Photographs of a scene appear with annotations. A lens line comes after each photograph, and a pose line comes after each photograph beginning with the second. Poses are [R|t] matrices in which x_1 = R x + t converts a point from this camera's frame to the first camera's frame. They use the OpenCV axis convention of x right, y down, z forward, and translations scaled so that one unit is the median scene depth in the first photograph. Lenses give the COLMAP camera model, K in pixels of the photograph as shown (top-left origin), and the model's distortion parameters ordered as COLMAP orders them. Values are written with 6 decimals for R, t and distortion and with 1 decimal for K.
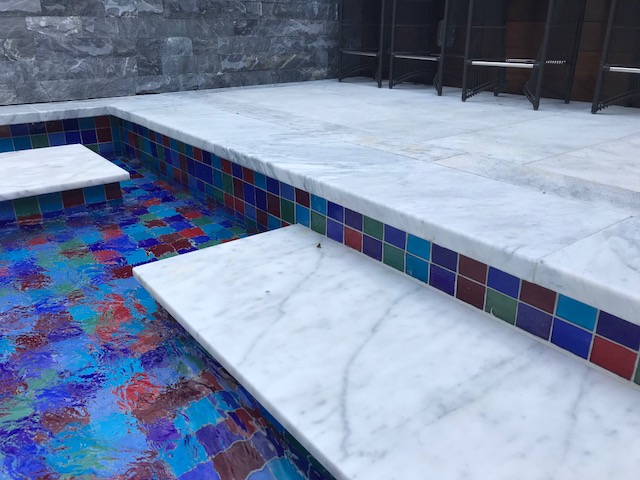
lens RADIAL K [[528.4, 0, 319.0], [0, 528.4, 223.1], [0, 0, 1]] dist [0.036458, -0.002700]
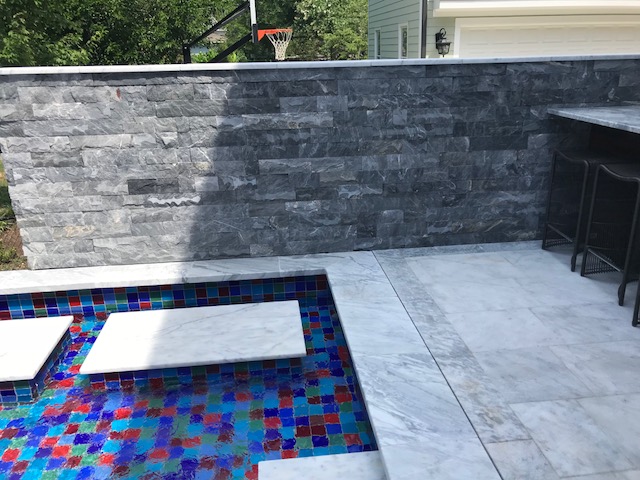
lens RADIAL K [[527.9, 0, 320.0], [0, 527.9, 240.0], [0, 0, 1]] dist [0.035436, -0.014800]
pose [[0.847620, 0.163341, -0.504836, 0.231535], [-0.167194, 0.985190, 0.038042, -0.301911], [0.503573, 0.052161, 0.862377, -0.155233]]
